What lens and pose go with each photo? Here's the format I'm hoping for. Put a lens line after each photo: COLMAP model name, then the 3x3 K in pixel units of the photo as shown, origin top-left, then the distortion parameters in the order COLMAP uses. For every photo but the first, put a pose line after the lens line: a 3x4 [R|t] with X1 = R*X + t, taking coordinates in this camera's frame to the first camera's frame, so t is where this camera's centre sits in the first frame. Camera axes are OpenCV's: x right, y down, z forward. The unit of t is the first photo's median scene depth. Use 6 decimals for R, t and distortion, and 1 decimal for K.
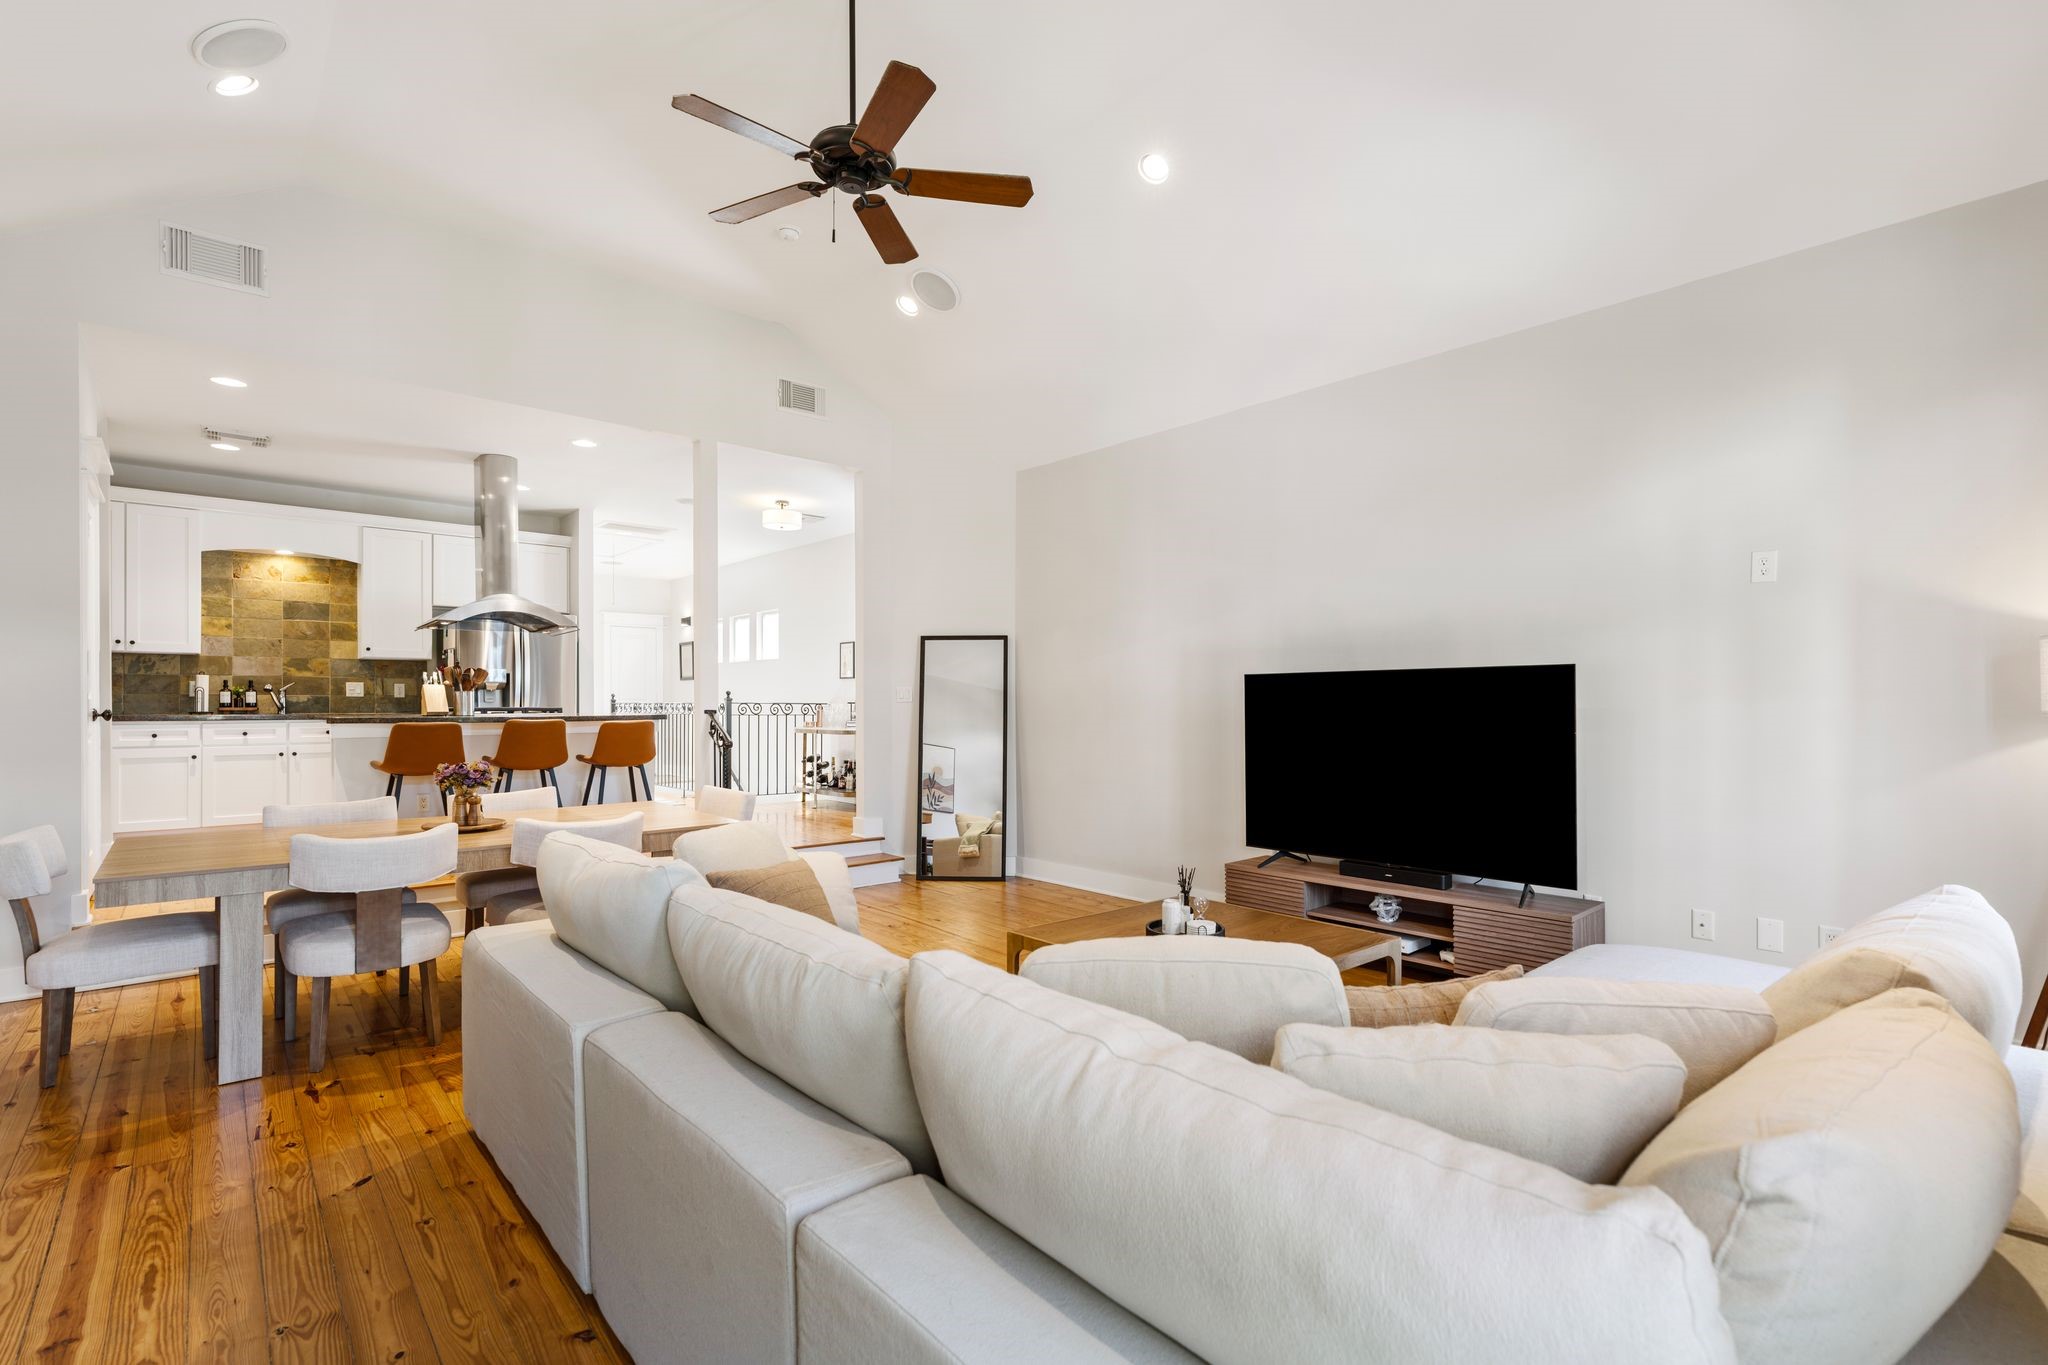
lens RADIAL K [[930.6, 0, 1024.0], [0, 930.6, 682.5], [0, 0, 1]] dist [0.000496, -0.000081]
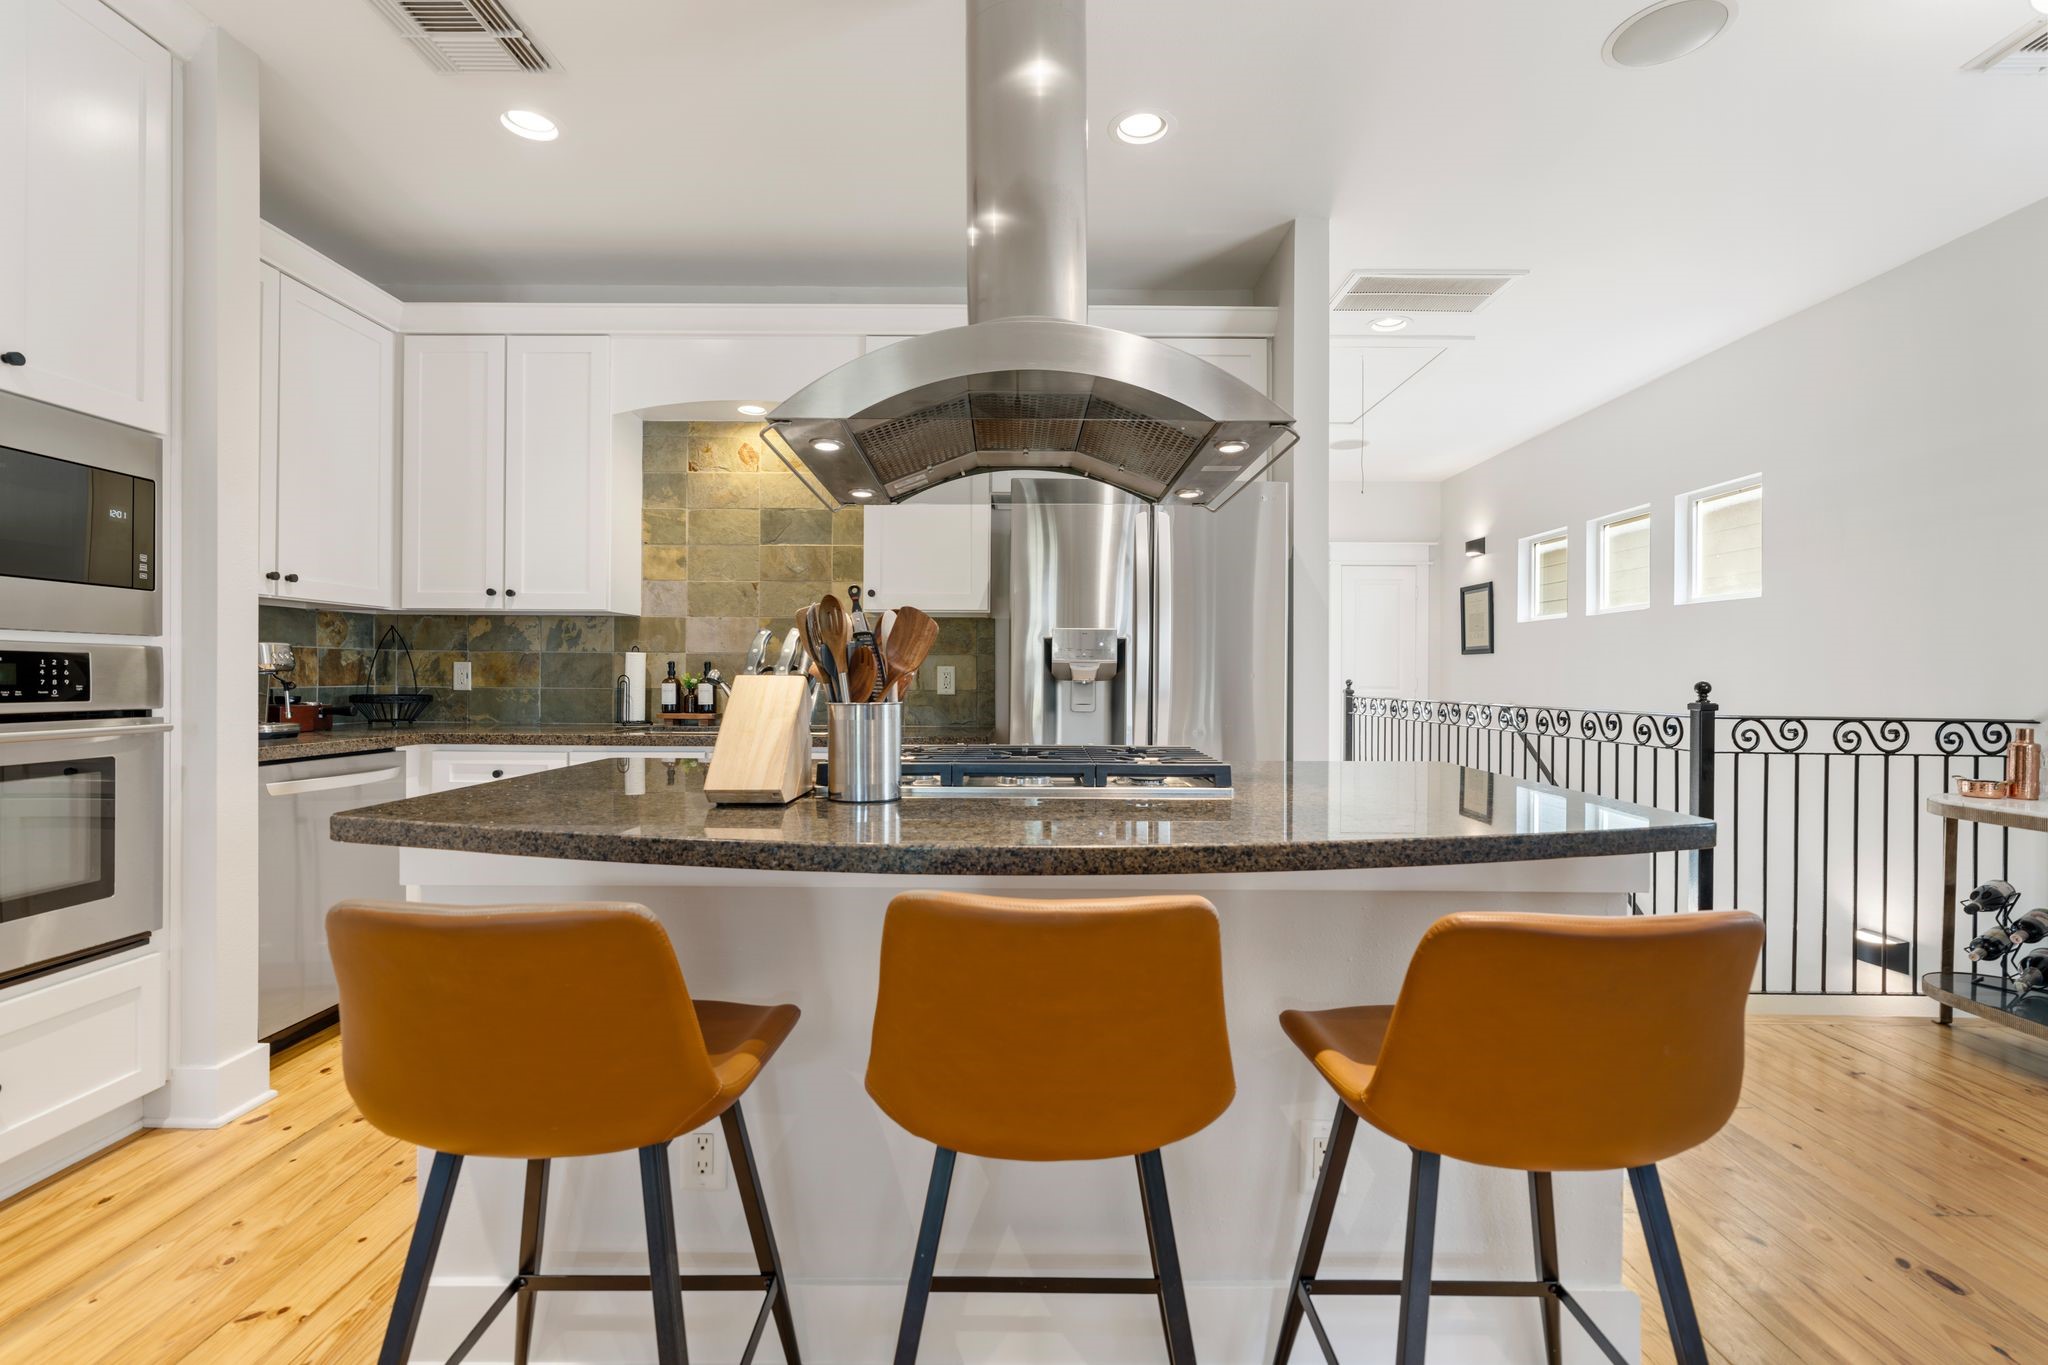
lens RADIAL K [[923.0, 0, 1024.8], [0, 923.0, 678.4], [0, 0, 1]] dist [-0.004527, -0.000329]
pose [[0.743841, 0.006586, -0.668324, -0.352593], [0.009050, 0.999761, 0.019925, -0.001656], [0.668296, -0.020869, 0.743603, 0.741357]]
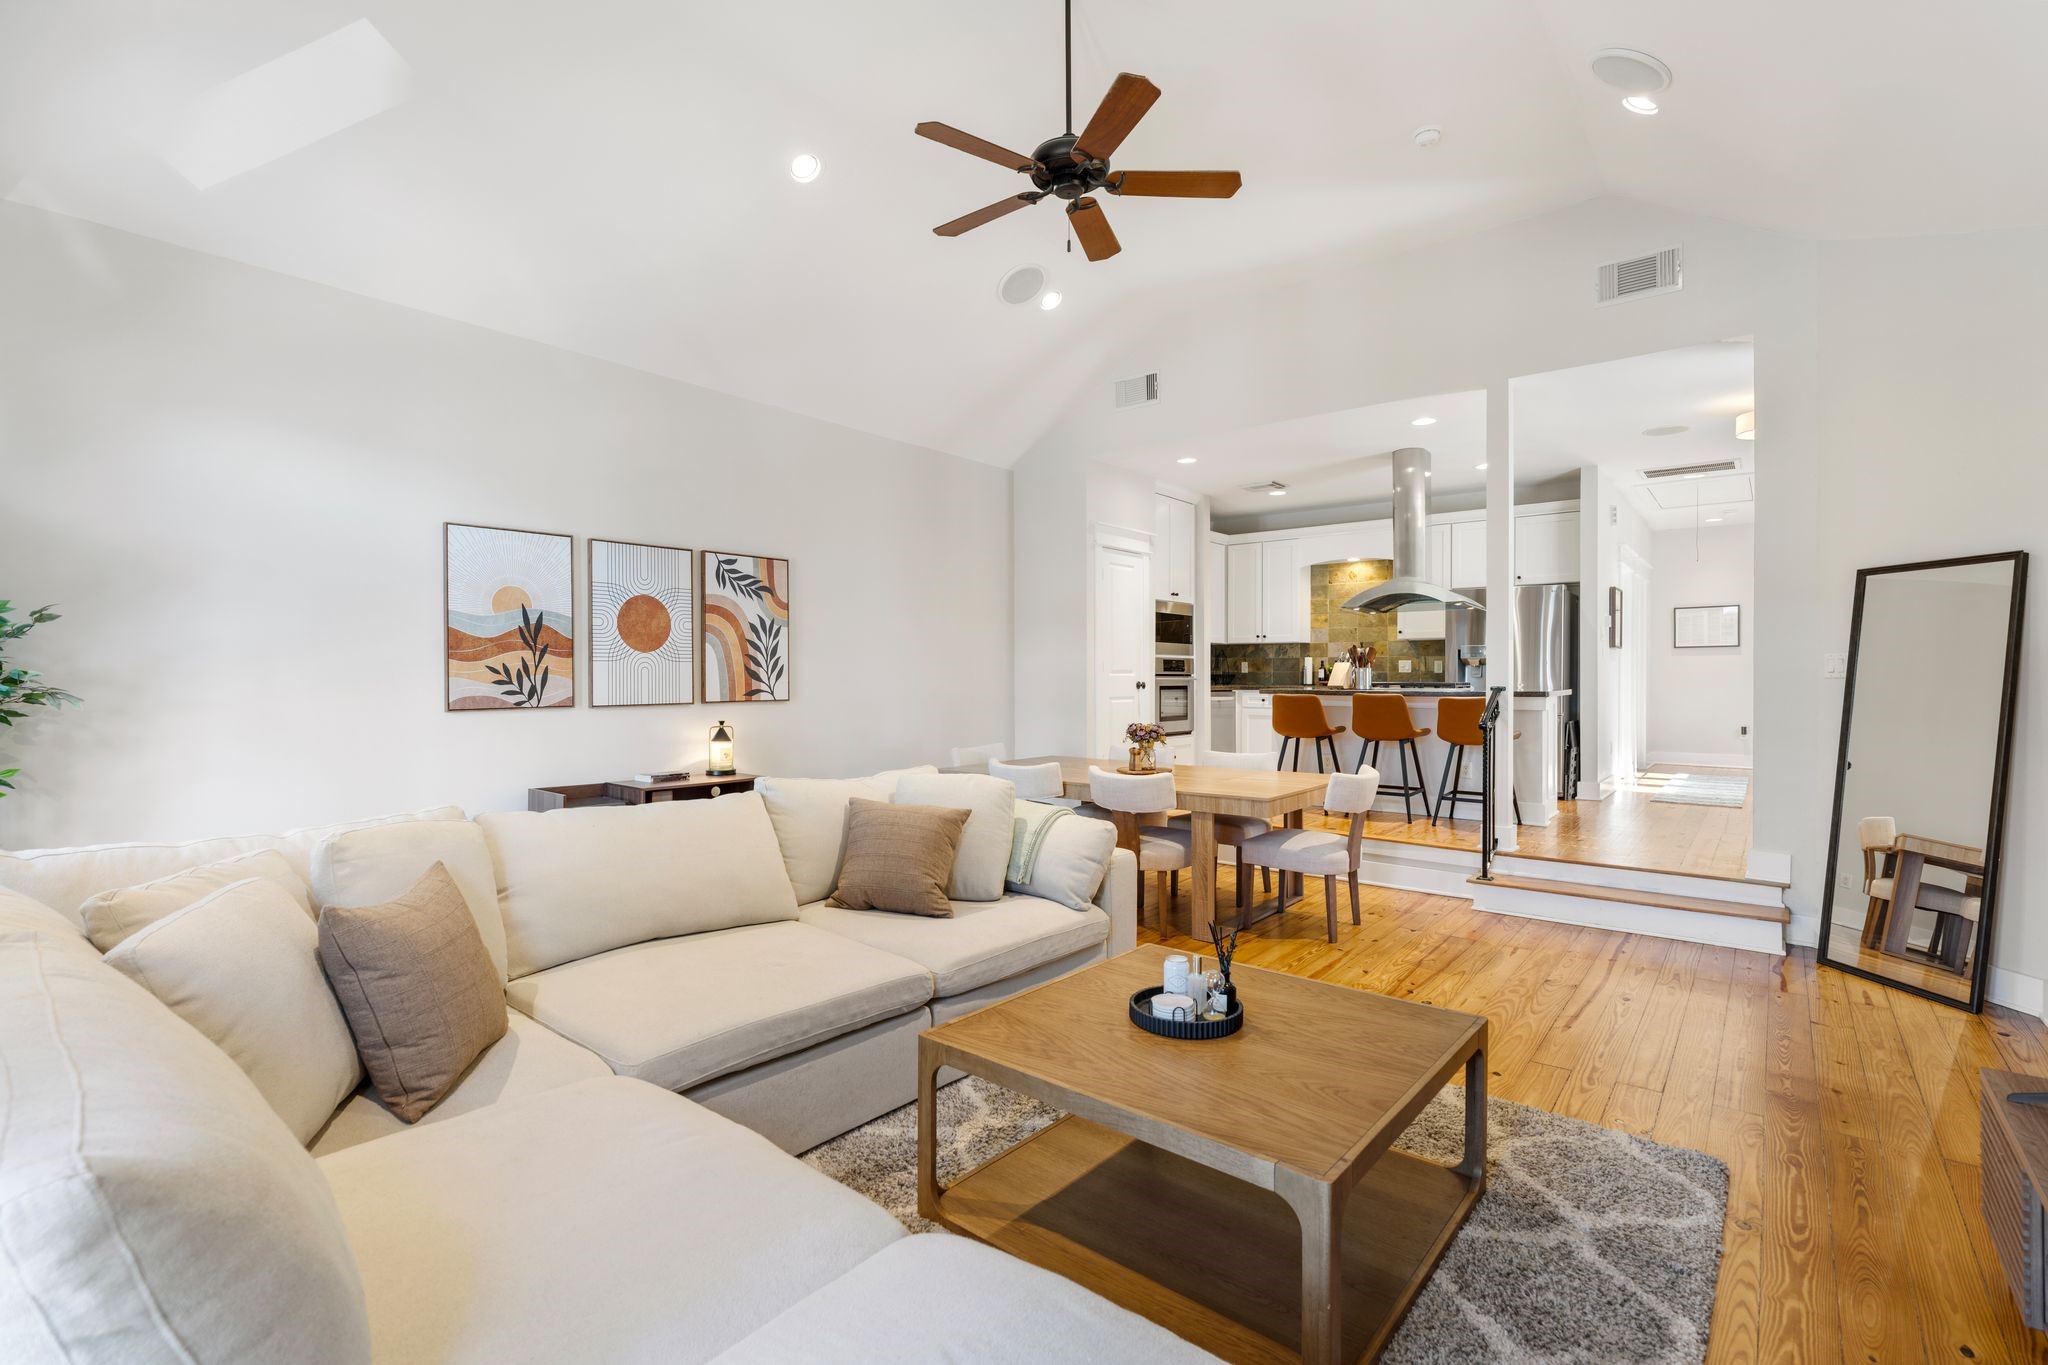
lens RADIAL K [[923.0, 0, 1024.8], [0, 923.0, 678.4], [0, 0, 1]] dist [-0.004527, -0.000329]
pose [[0.155190, 0.003158, -0.987880, 0.397233], [0.022112, 0.999733, 0.006669, 0.004617], [0.987637, -0.022879, 0.155079, 0.365768]]
